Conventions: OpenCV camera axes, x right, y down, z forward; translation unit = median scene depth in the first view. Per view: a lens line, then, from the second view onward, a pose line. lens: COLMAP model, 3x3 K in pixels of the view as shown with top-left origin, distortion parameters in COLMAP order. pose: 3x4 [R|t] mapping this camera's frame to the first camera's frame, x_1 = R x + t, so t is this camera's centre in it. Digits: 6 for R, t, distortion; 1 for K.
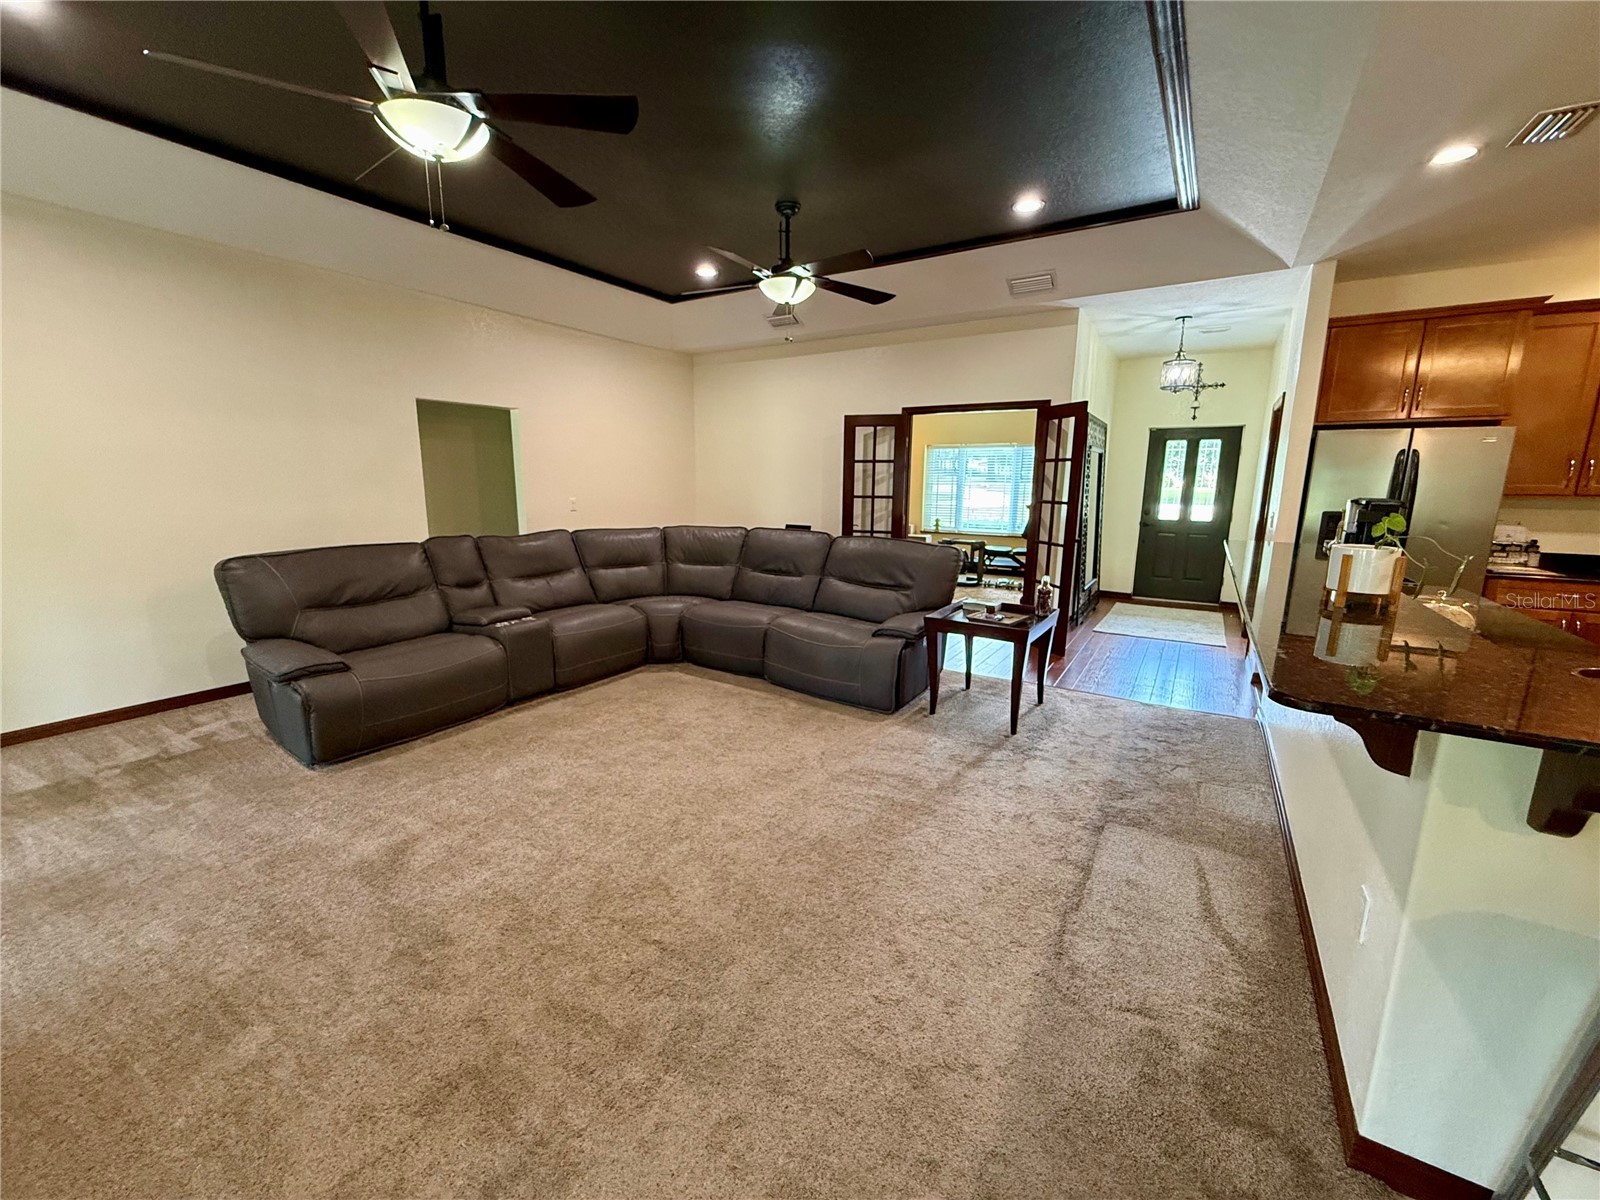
lens RADIAL K [[639.0, 0, 795.4], [0, 639.0, 600.4], [0, 0, 1]] dist [0.000496, -0.000363]
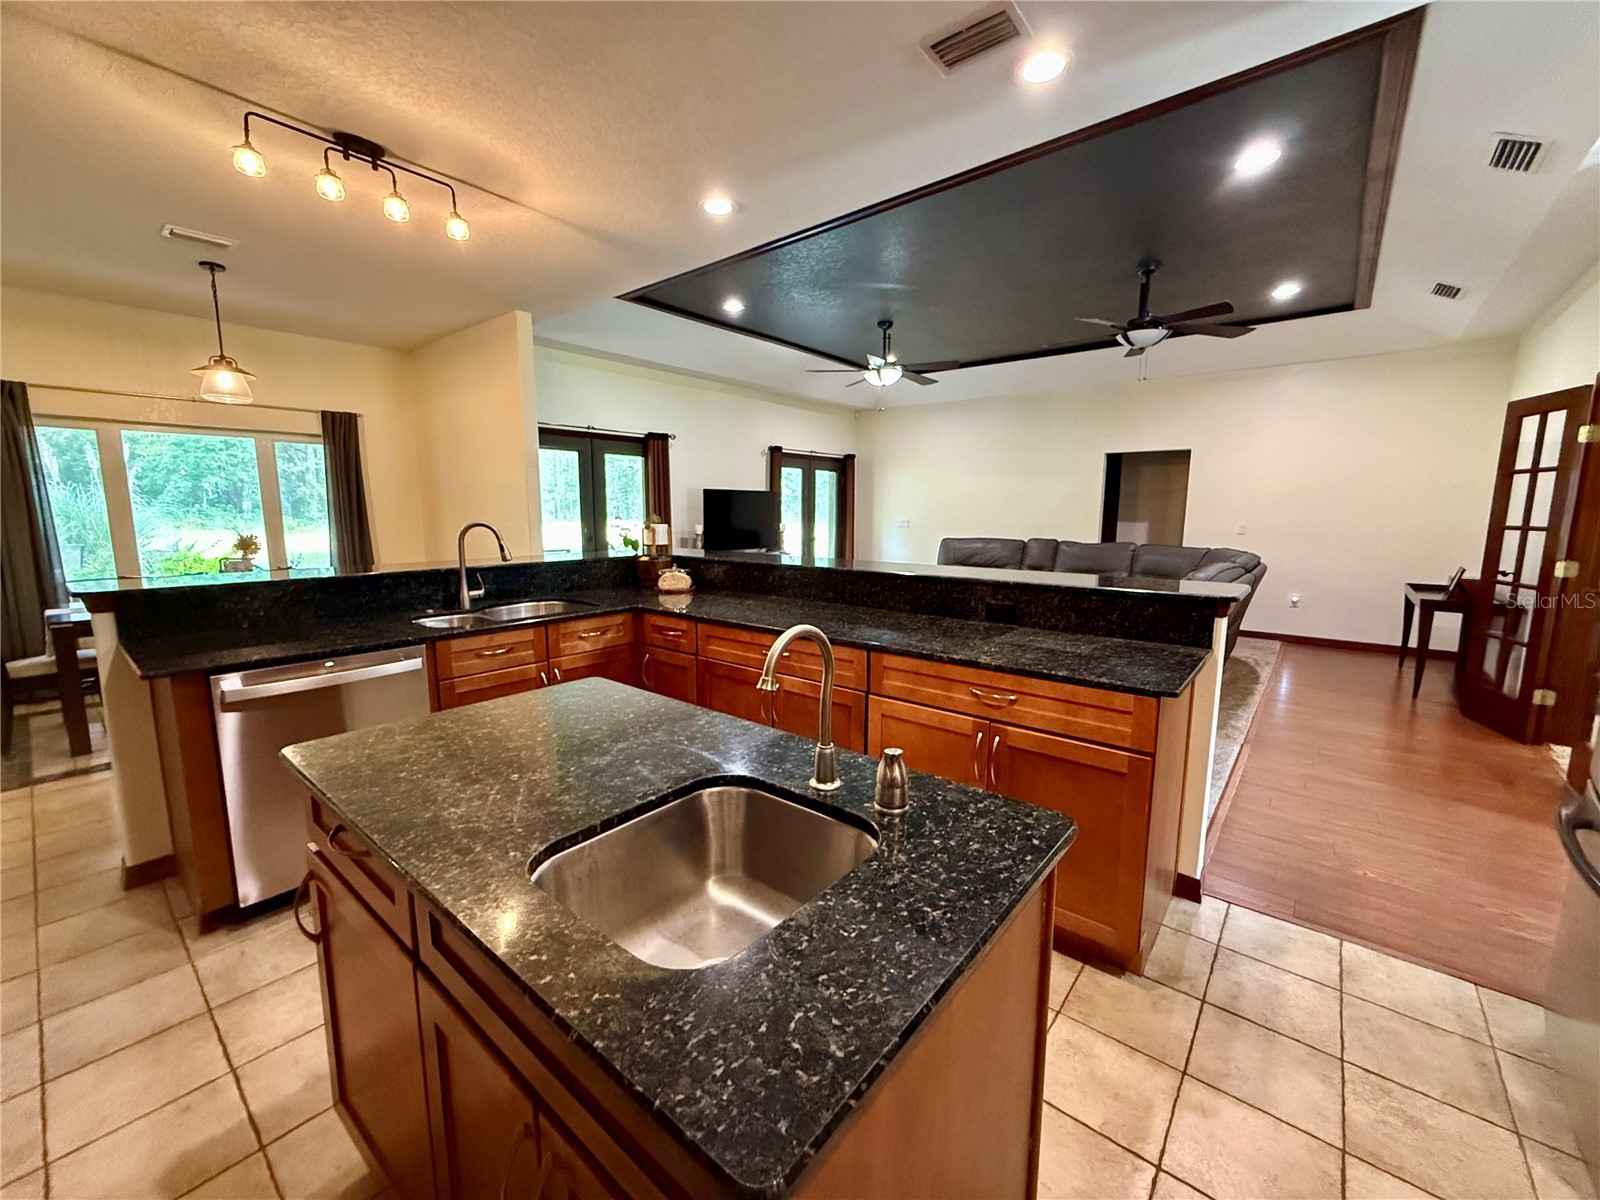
lens RADIAL K [[637.8, 0, 794.6], [0, 637.8, 600.4], [0, 0, 1]] dist [-0.001431, 0.000204]
pose [[-0.131148, 0.134121, -0.982248, 1.187693], [-0.189741, 0.969093, 0.157659, -0.083141], [0.973036, 0.207050, -0.101646, 0.564935]]
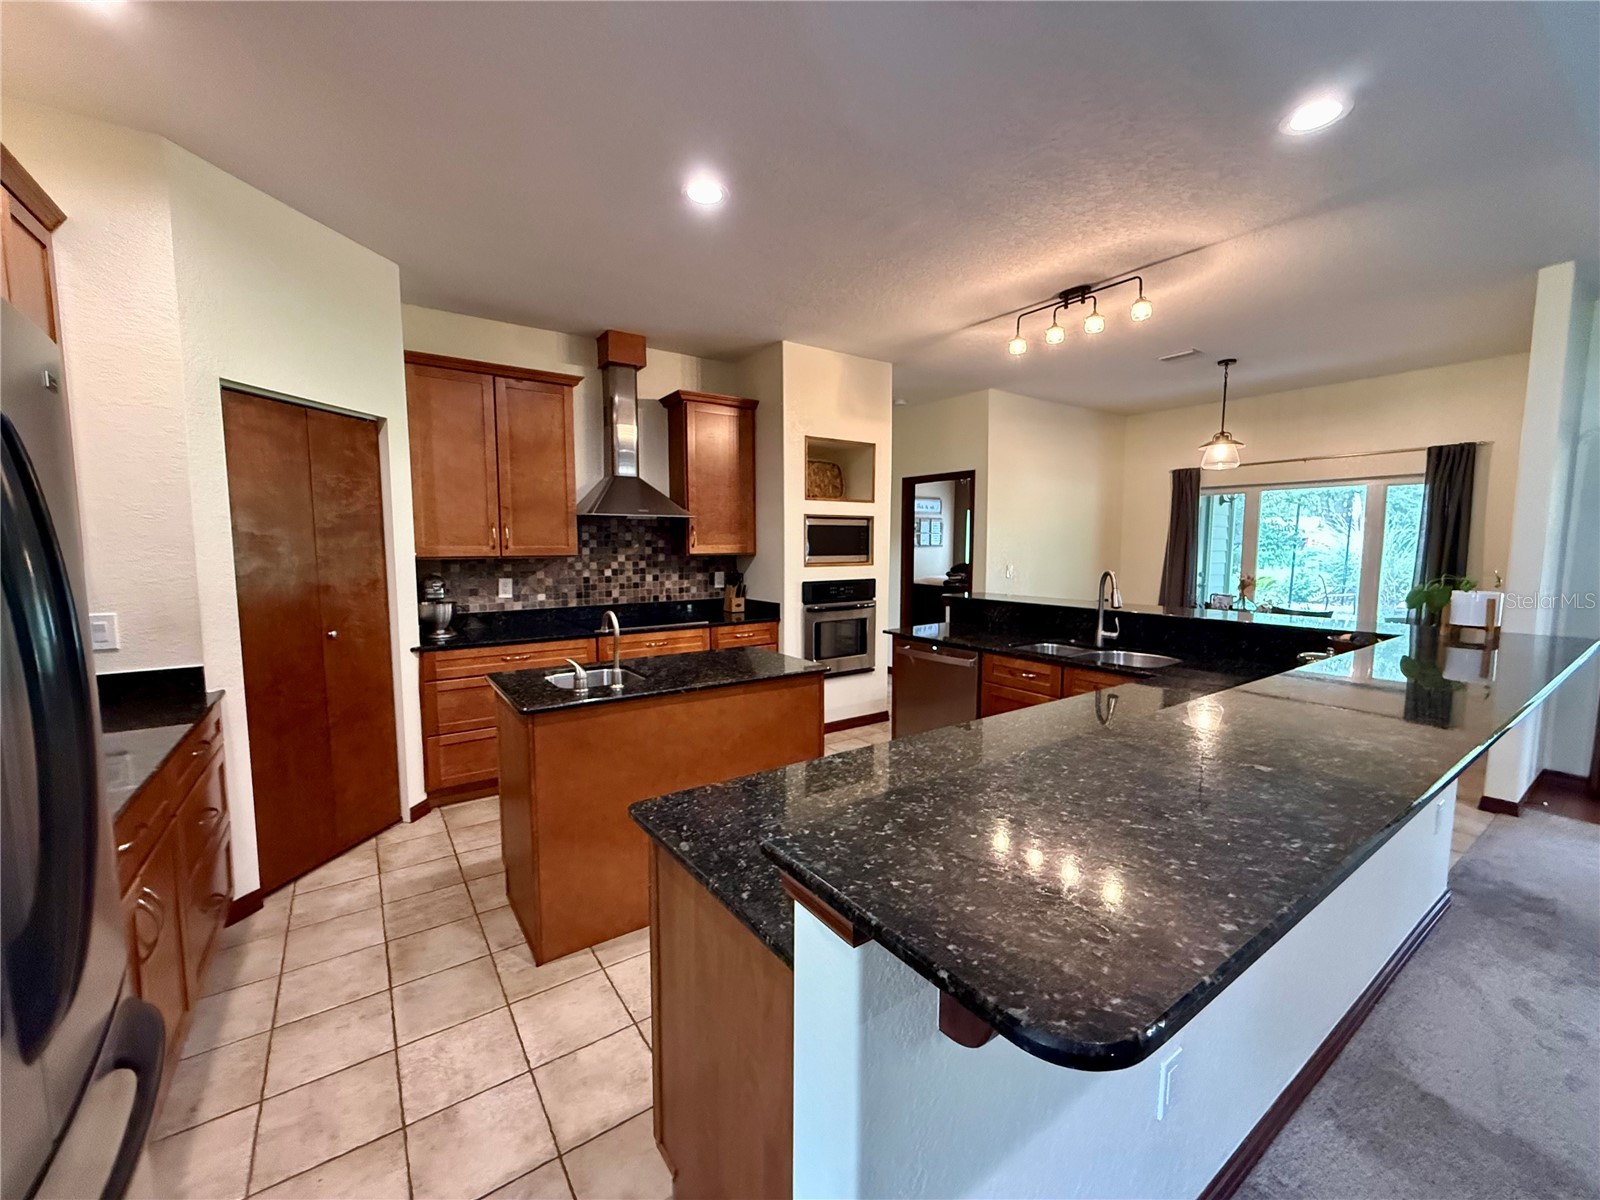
lens RADIAL K [[637.8, 0, 794.6], [0, 637.8, 600.4], [0, 0, 1]] dist [-0.001431, 0.000204]
pose [[-0.922167, -0.043000, 0.384394, 0.608796], [0.065270, 0.962250, 0.264223, -0.183550], [-0.381245, 0.268747, -0.884549, 0.970516]]
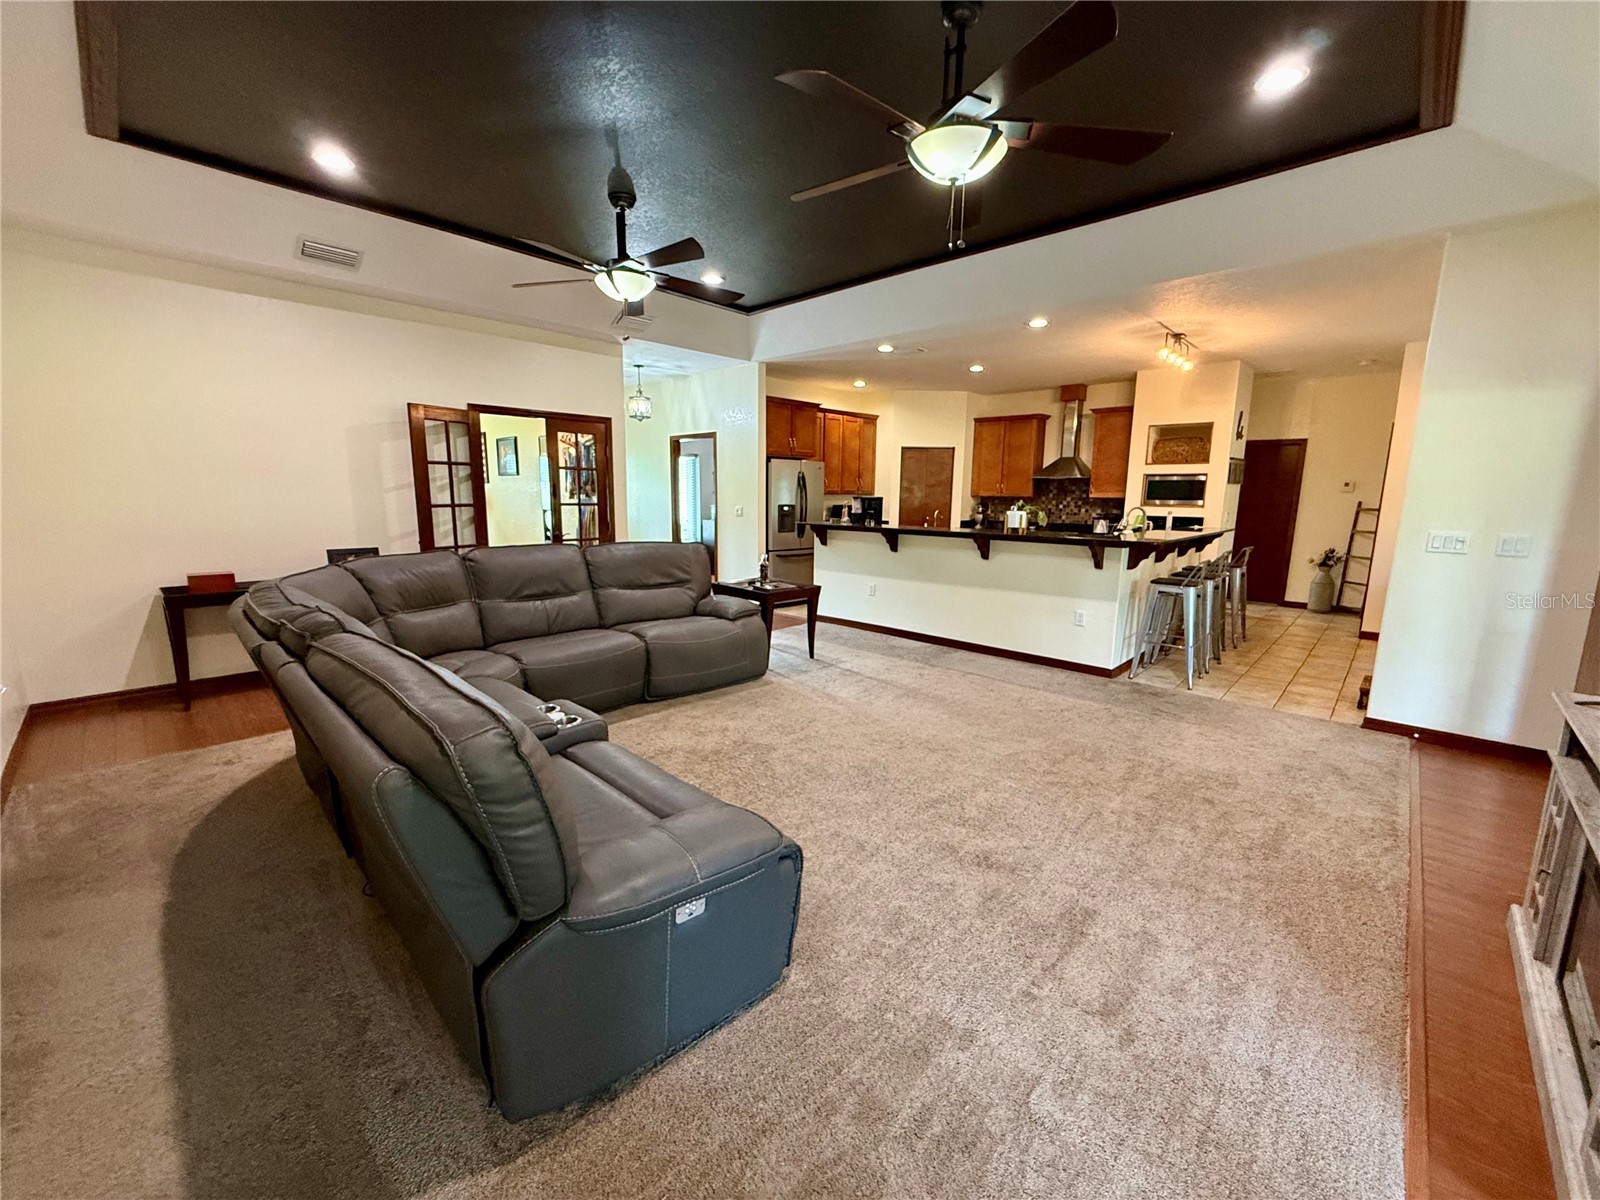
lens RADIAL K [[637.8, 0, 794.6], [0, 637.8, 600.4], [0, 0, 1]] dist [-0.001431, 0.000204]
pose [[0.194811, -0.172052, 0.965633, -0.895660], [0.174531, 0.974864, 0.138487, -0.112391], [-0.965188, 0.141555, 0.219943, 0.579074]]
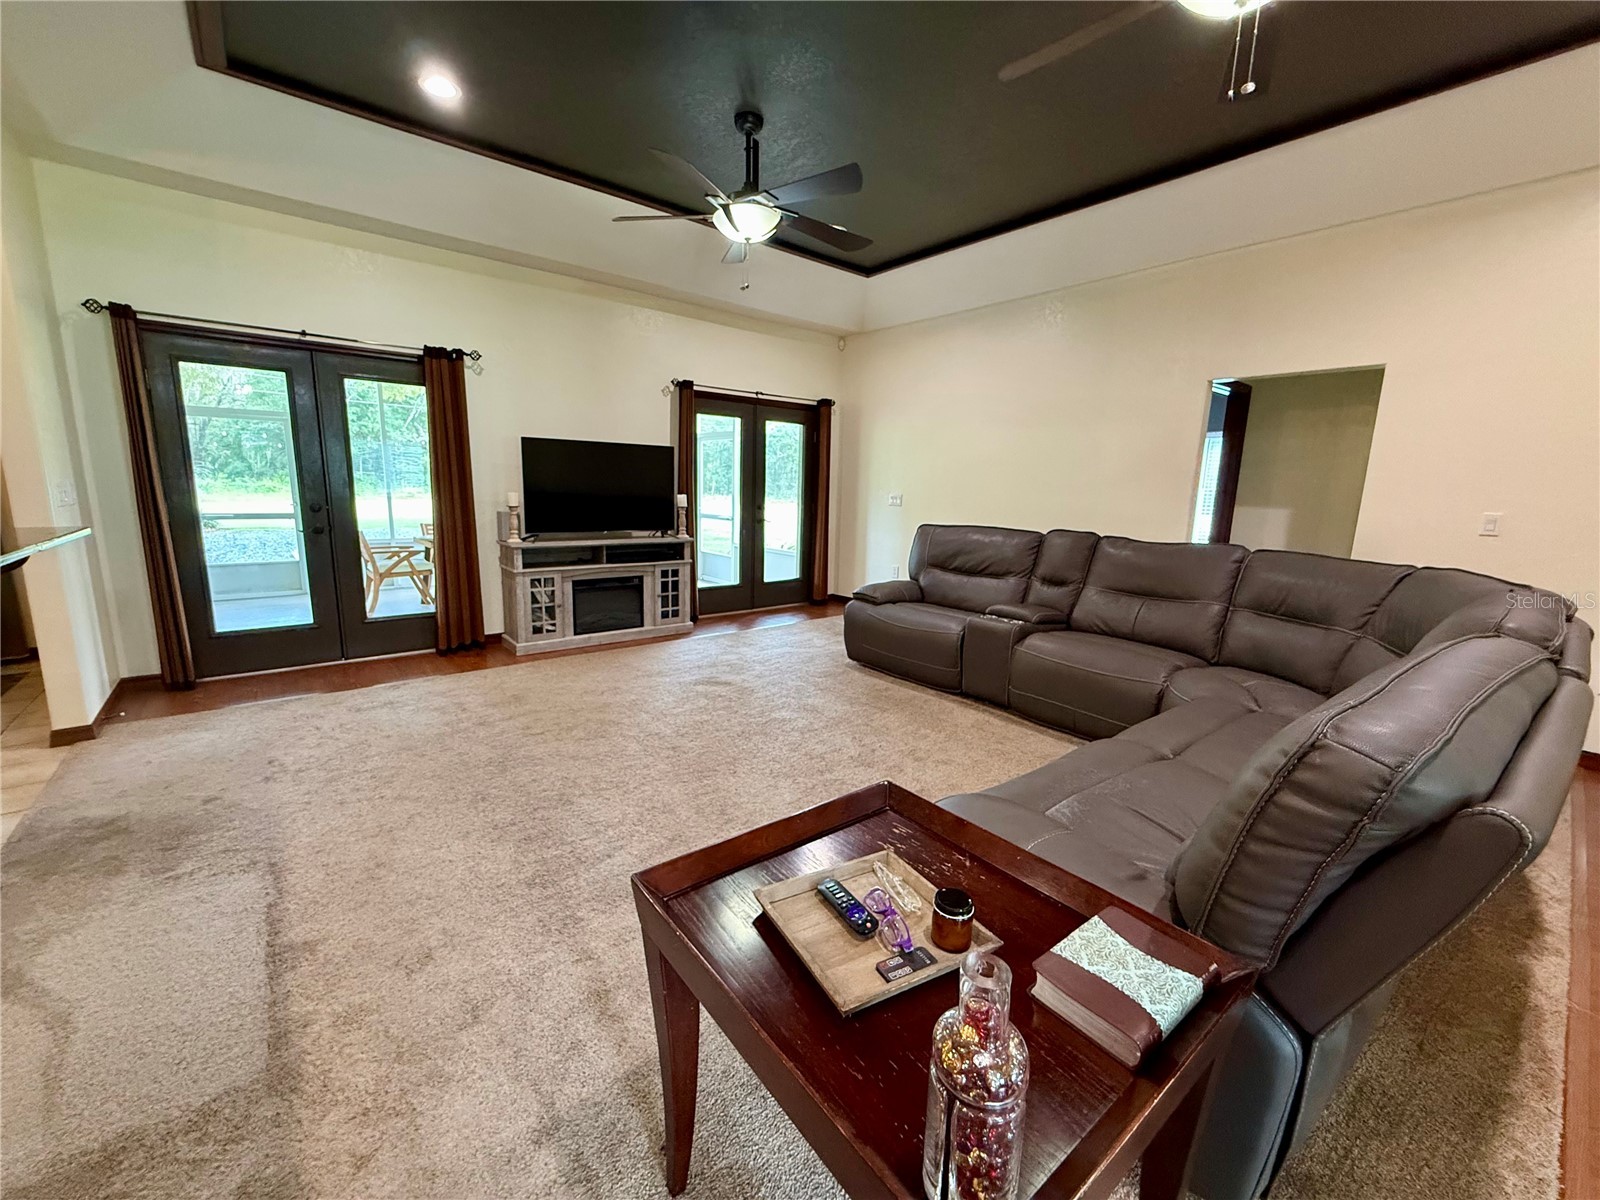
lens RADIAL K [[637.8, 0, 794.6], [0, 637.8, 600.4], [0, 0, 1]] dist [-0.001431, 0.000204]
pose [[-0.311676, 0.154842, -0.937487, 0.479994], [-0.203077, 0.952981, 0.224916, -0.129617], [0.928234, 0.260483, -0.265577, 0.885929]]
